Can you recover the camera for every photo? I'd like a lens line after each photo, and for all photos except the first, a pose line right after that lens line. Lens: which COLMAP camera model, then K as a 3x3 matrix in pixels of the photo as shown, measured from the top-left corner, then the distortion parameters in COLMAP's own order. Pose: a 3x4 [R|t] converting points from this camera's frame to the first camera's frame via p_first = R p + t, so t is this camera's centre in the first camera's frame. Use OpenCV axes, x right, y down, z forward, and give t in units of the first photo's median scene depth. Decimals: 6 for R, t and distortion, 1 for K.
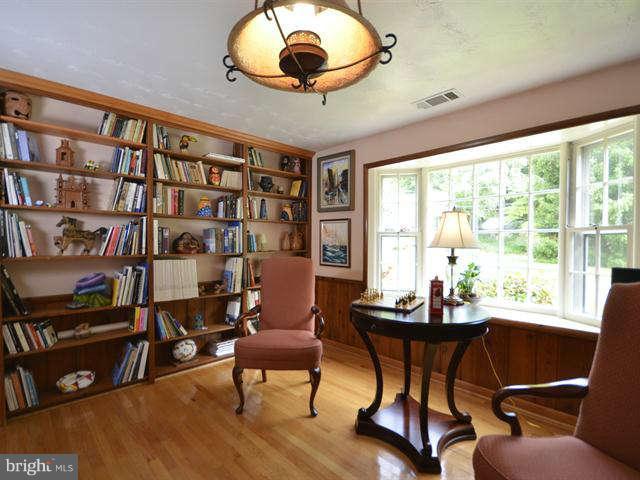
lens RADIAL K [[322.7, 0, 321.9], [0, 322.7, 249.3], [0, 0, 1]] dist [-0.001564, -0.000839]
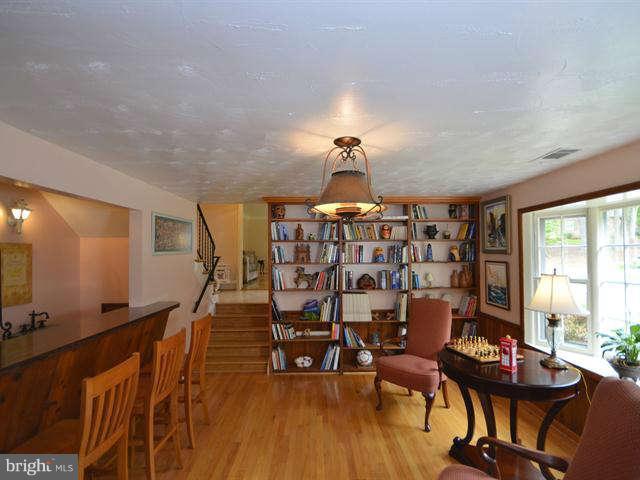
lens RADIAL K [[322.7, 0, 321.9], [0, 322.7, 249.3], [0, 0, 1]] dist [-0.001564, -0.000839]
pose [[0.722297, -0.019646, -0.691304, 0.454652], [-0.007069, 0.999334, -0.035786, -0.116444], [0.691547, 0.030736, 0.721677, -0.174090]]
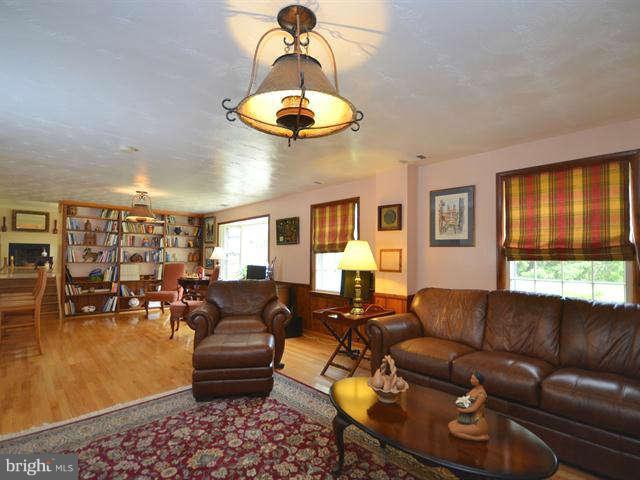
lens RADIAL K [[322.7, 0, 321.9], [0, 322.7, 249.3], [0, 0, 1]] dist [-0.001564, -0.000839]
pose [[0.998971, 0.003047, -0.045255, 1.137105], [-0.005407, 0.998625, -0.052134, 0.038709], [0.045034, 0.052325, 0.997614, -1.416526]]
